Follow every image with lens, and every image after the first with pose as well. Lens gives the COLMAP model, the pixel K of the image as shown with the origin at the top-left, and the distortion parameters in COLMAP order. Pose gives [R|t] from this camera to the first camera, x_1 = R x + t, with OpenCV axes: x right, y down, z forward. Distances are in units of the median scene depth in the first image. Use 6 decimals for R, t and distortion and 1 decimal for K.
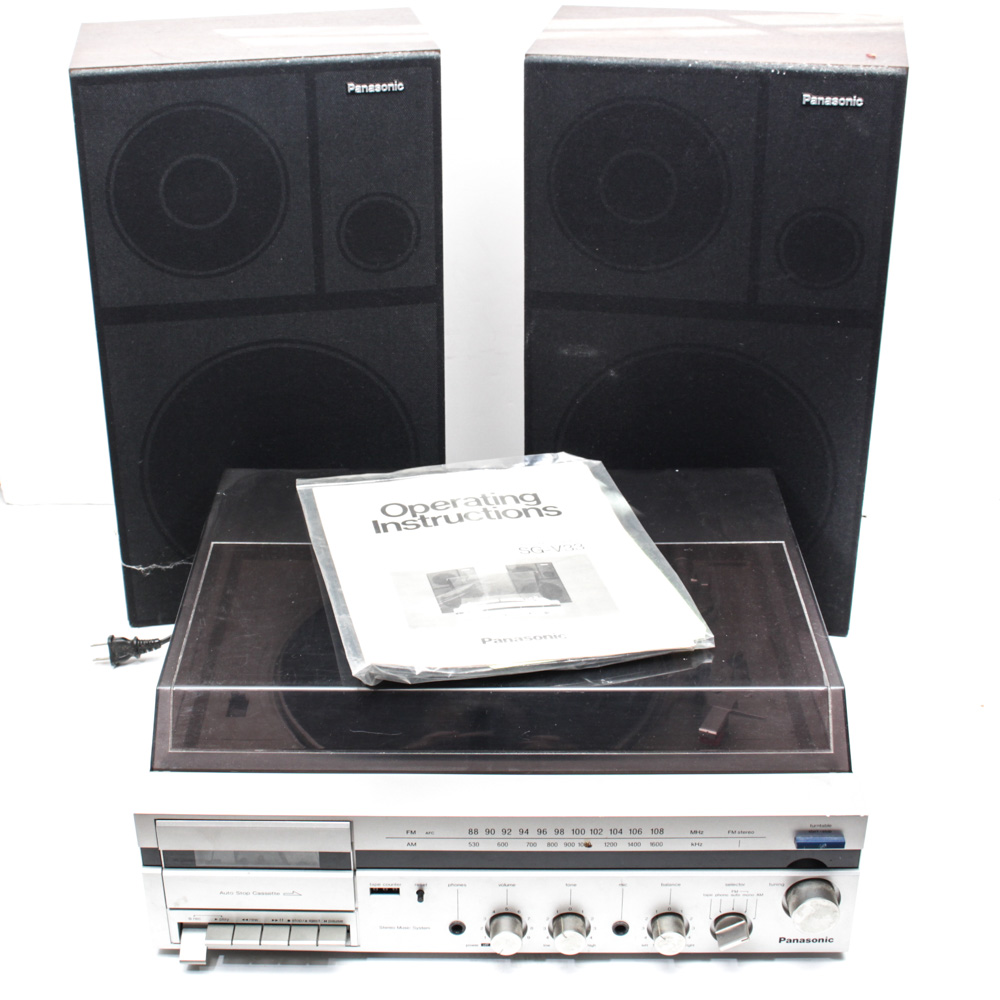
lens RADIAL K [[1648.3, 0, 450.1], [0, 1648.3, 523.9], [0, 0, 1]] dist [-0.125513, 0.000000]
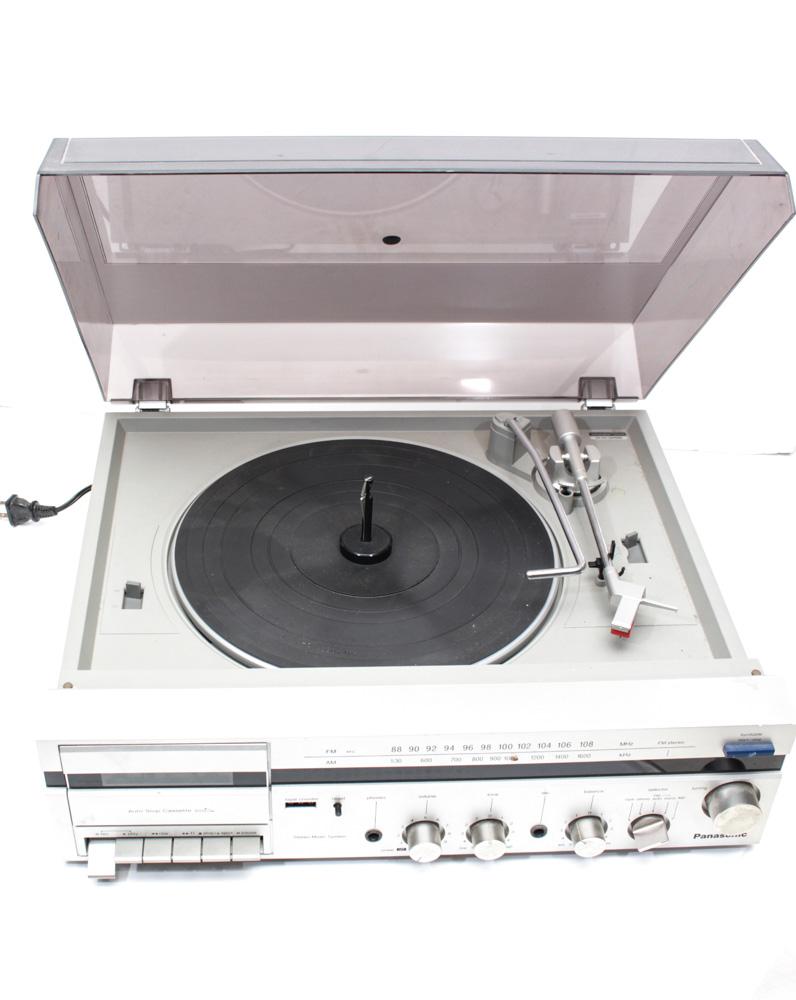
lens RADIAL K [[1296.5, 0, 335.3], [0, 1296.5, 515.8], [0, 0, 1]] dist [-0.135351, 0.000000]
pose [[0.997975, -0.014278, 0.061981, -0.064249], [0.005148, 0.989413, 0.145037, -0.054248], [-0.063396, -0.144424, 0.987483, 0.275028]]
